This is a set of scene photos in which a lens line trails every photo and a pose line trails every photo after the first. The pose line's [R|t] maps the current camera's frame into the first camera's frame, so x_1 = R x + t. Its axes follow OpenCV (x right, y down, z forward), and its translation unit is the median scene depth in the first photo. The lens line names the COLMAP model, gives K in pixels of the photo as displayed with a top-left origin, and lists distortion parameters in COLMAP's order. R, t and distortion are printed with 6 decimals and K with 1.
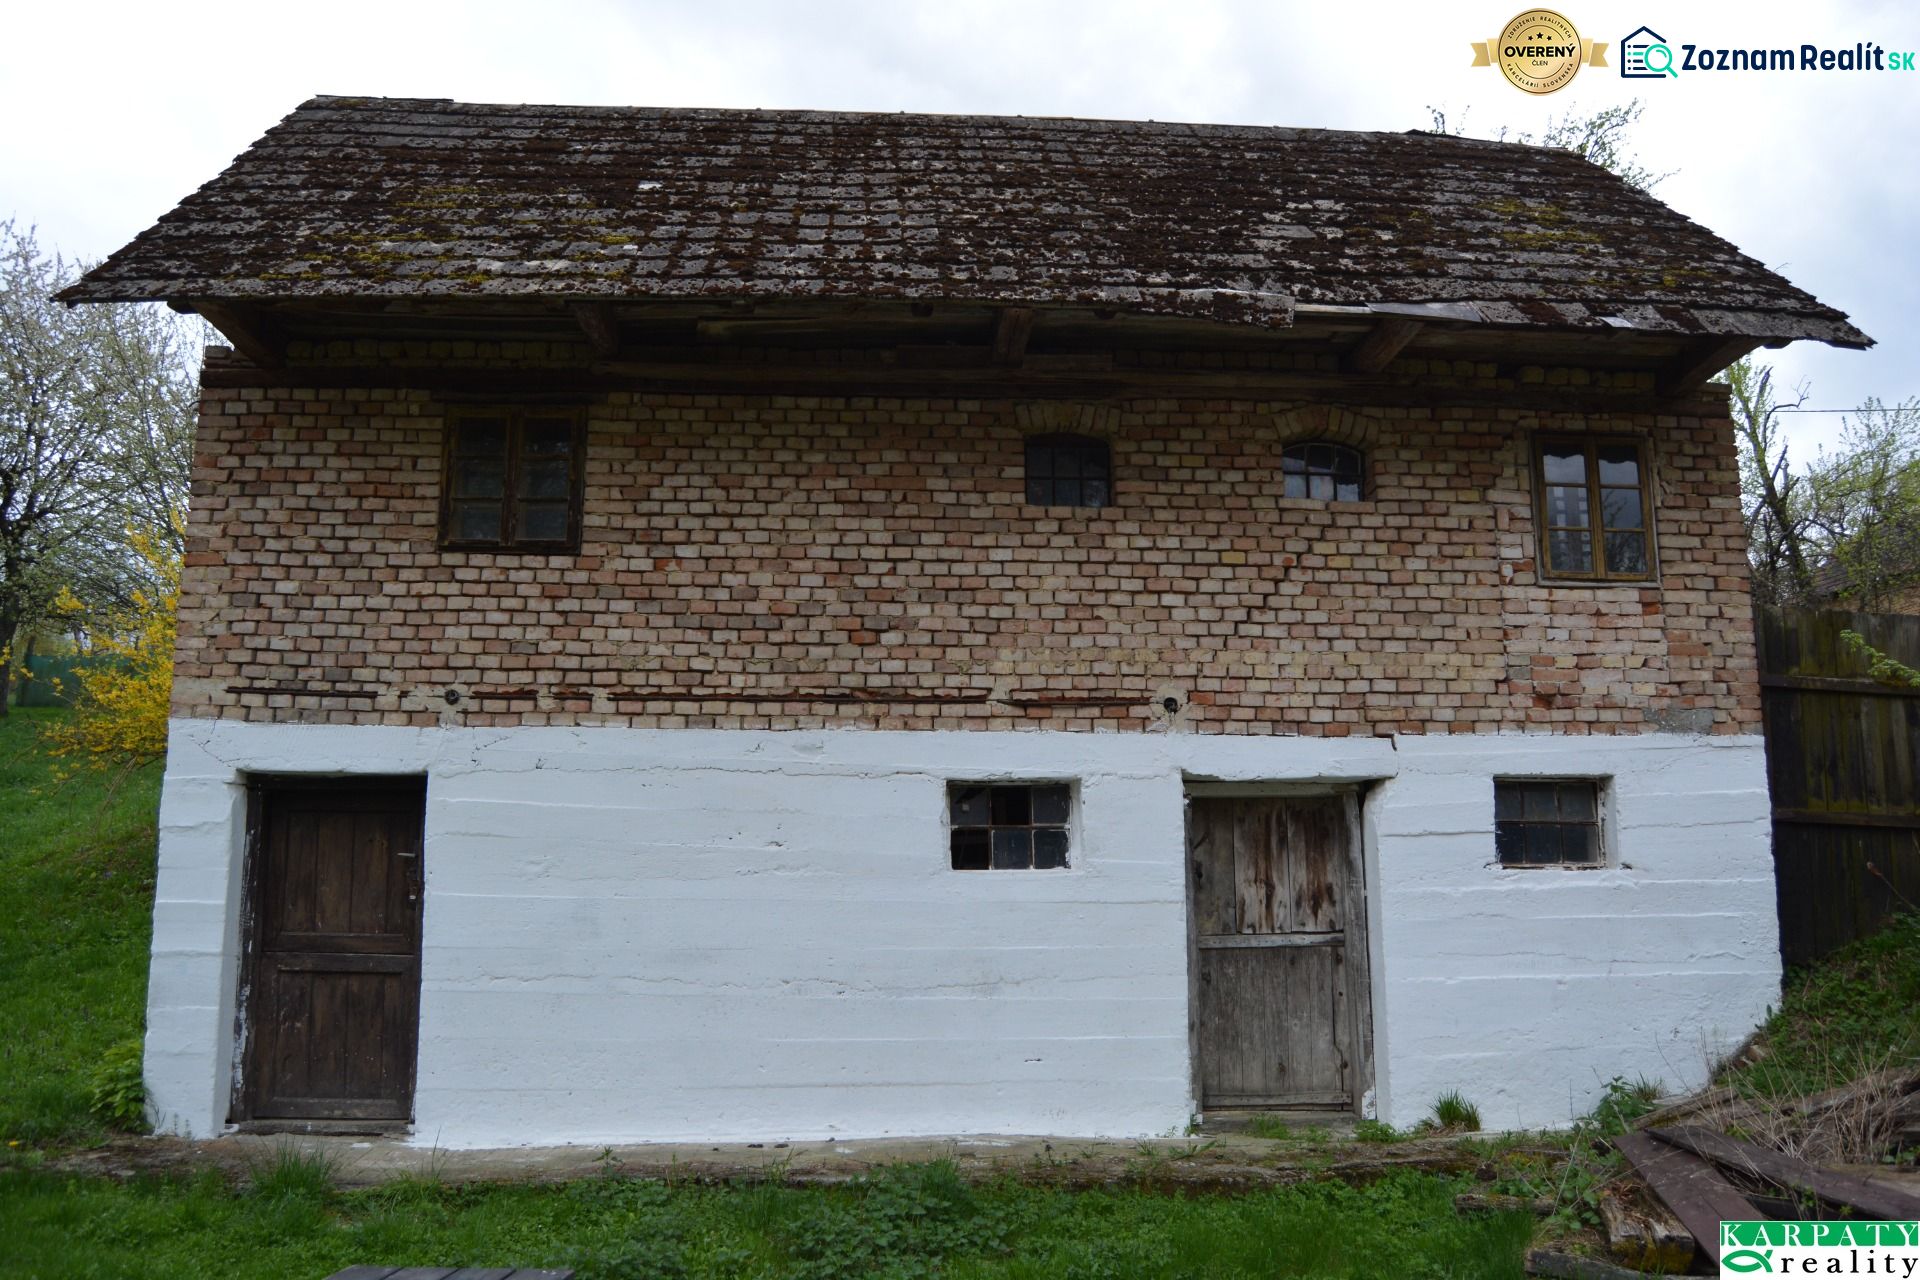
lens RADIAL K [[1521.6, 0, 960.0], [0, 1521.6, 640.0], [0, 0, 1]] dist [-0.068985, 0.005864]
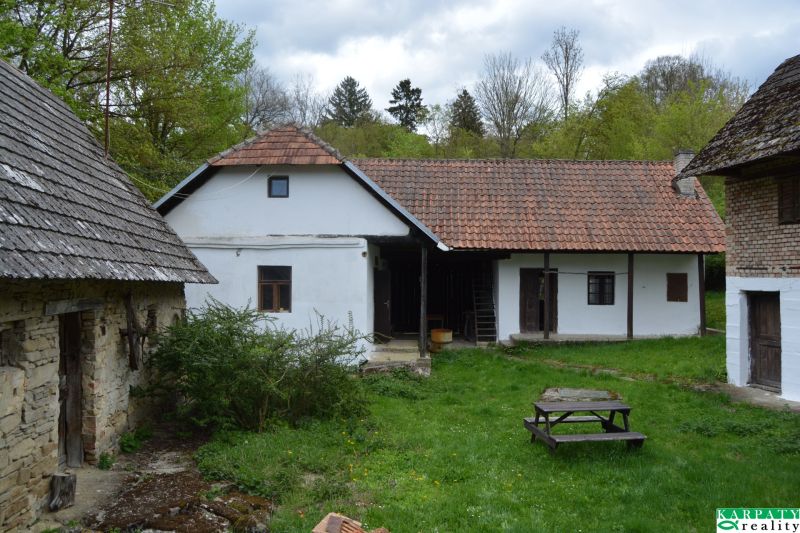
lens RADIAL K [[634.0, 0, 400.0], [0, 634.0, 266.5], [0, 0, 1]] dist [-0.068985, 0.005864]
pose [[0.177632, -0.024087, -0.983802, 0.868382], [0.167136, 0.985915, 0.006039, -0.118845], [0.969800, -0.165502, 0.179155, -0.080154]]
